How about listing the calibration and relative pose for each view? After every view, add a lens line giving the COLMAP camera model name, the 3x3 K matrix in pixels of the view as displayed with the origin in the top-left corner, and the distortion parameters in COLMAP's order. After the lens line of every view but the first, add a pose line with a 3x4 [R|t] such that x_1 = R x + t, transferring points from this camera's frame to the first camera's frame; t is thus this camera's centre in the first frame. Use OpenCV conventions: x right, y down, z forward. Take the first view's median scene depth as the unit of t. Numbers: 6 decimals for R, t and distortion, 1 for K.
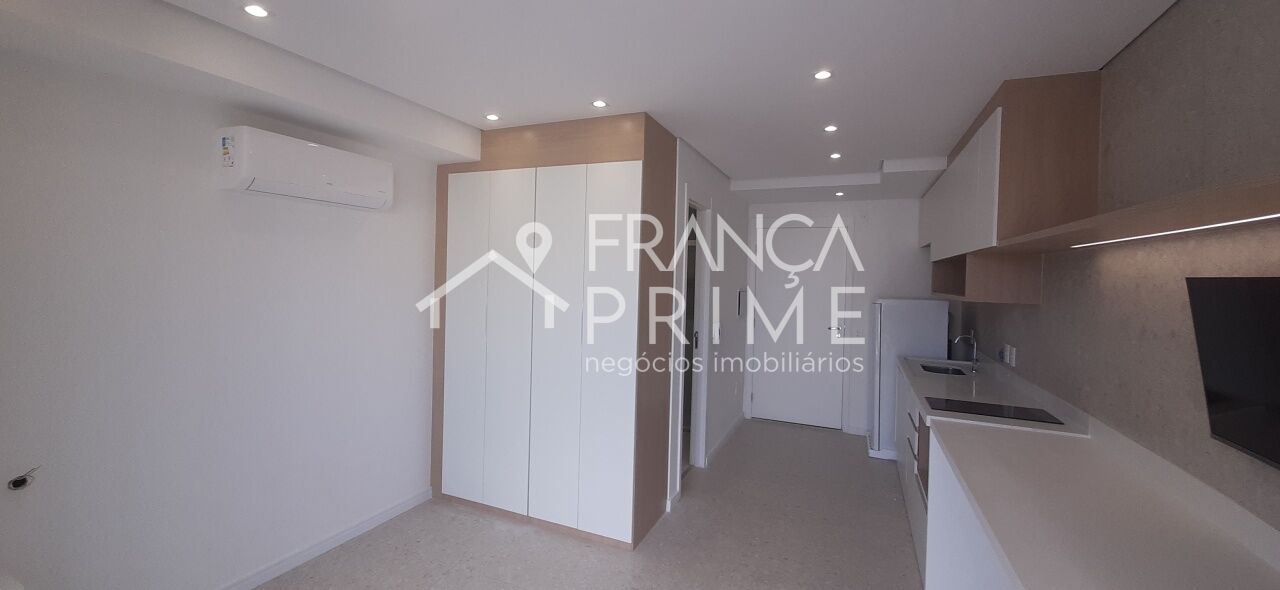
lens RADIAL K [[492.4, 0, 645.7], [0, 492.4, 295.4], [0, 0, 1]] dist [-0.004984, -0.006326]
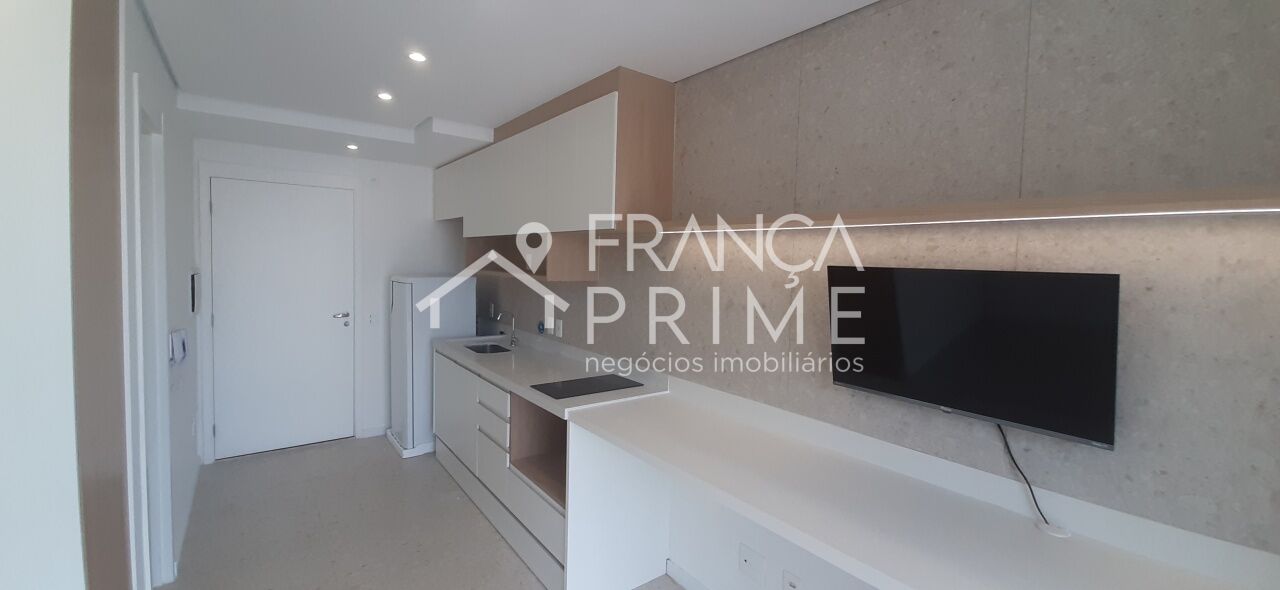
lens RADIAL K [[492.4, 0, 630.7], [0, 492.4, 283.5], [0, 0, 1]] dist [-0.004984, -0.006326]
pose [[0.502037, -0.050652, 0.863362, -0.089022], [0.020229, 0.998698, 0.046830, -0.017900], [-0.864610, -0.006045, 0.502408, 0.247331]]
